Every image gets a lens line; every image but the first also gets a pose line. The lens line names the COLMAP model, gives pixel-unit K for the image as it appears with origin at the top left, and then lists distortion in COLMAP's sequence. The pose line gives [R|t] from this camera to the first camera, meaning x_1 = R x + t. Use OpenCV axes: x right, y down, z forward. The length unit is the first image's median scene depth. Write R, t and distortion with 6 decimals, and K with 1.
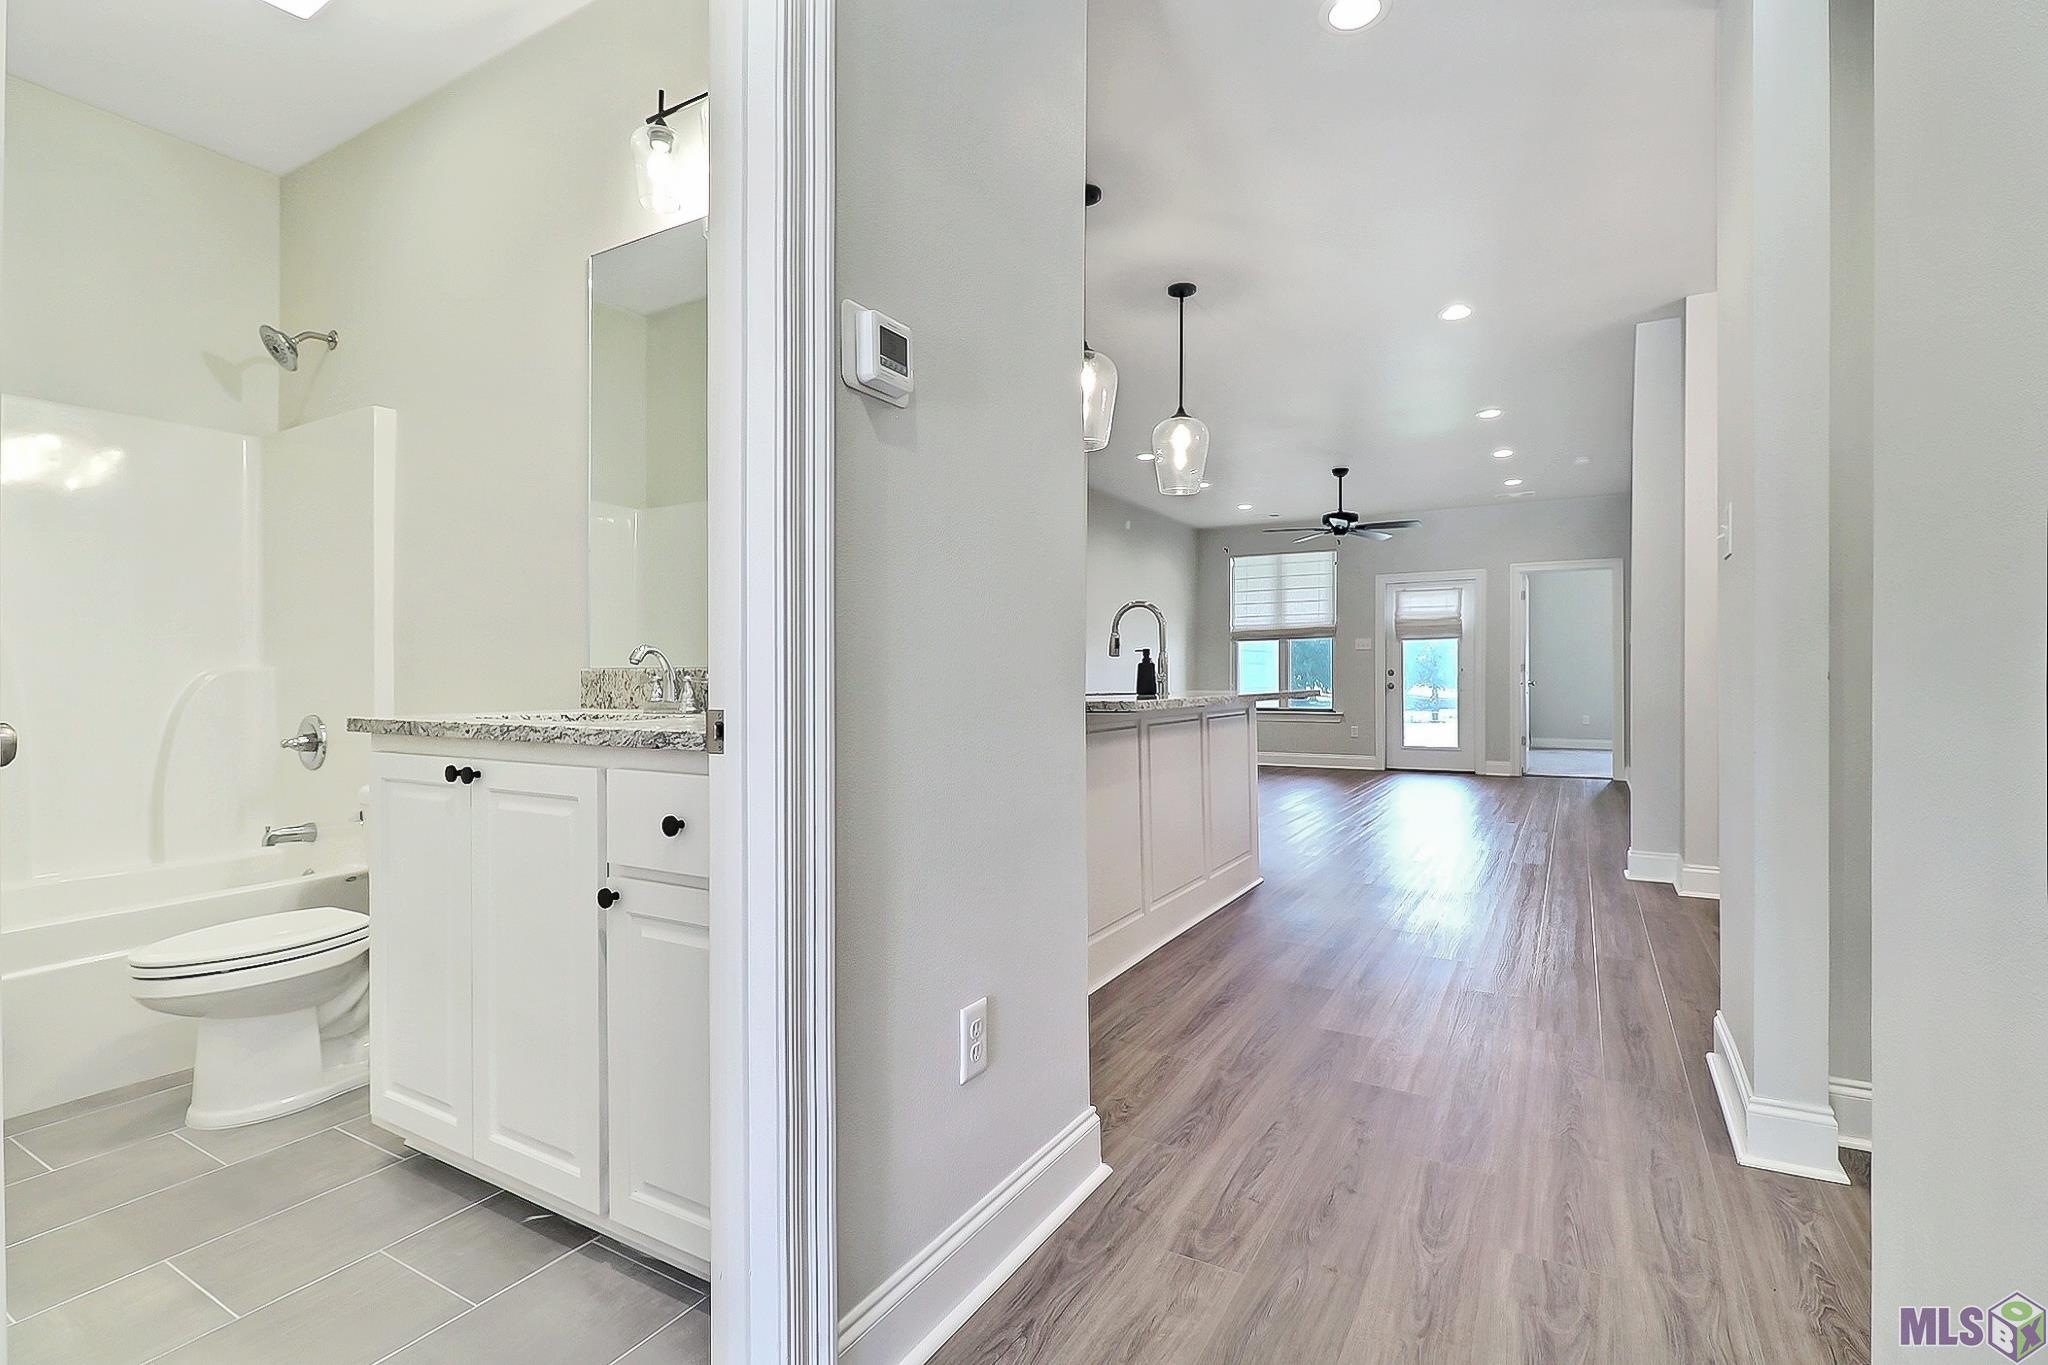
lens RADIAL K [[960.1, 0, 1031.5], [0, 960.1, 675.1], [0, 0, 1]] dist [-0.023778, -0.000757]
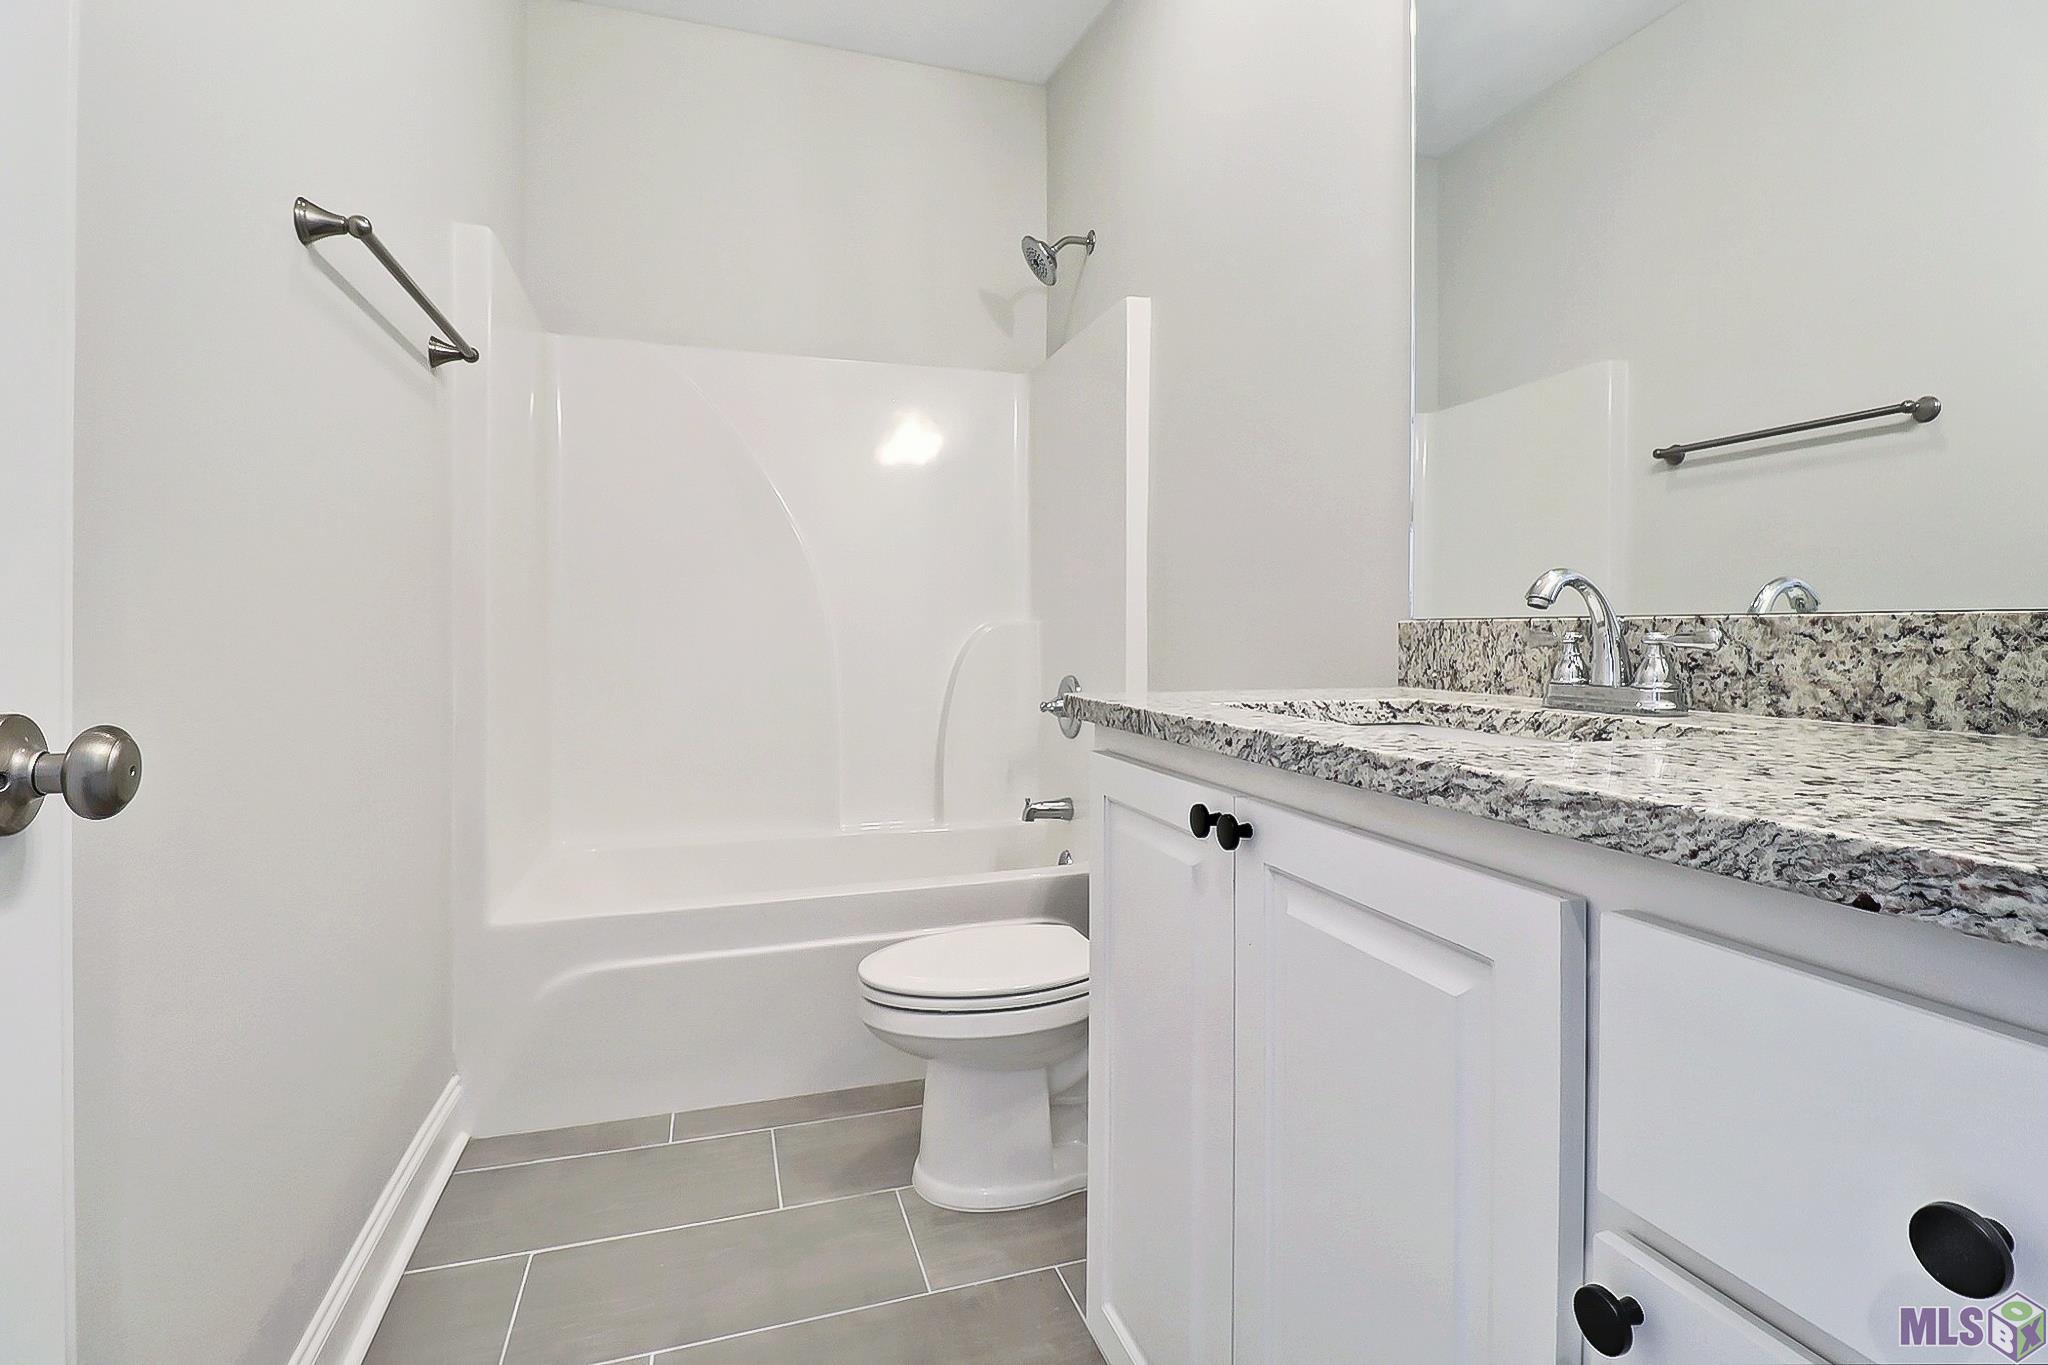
lens RADIAL K [[981.2, 0, 1029.4], [0, 981.2, 634.1], [0, 0, 1]] dist [0.000084, -0.000065]
pose [[0.740870, 0.006269, -0.671619, -0.236198], [-0.004042, 0.999980, 0.004875, 0.000358], [0.671636, -0.000897, 0.740881, 0.398738]]
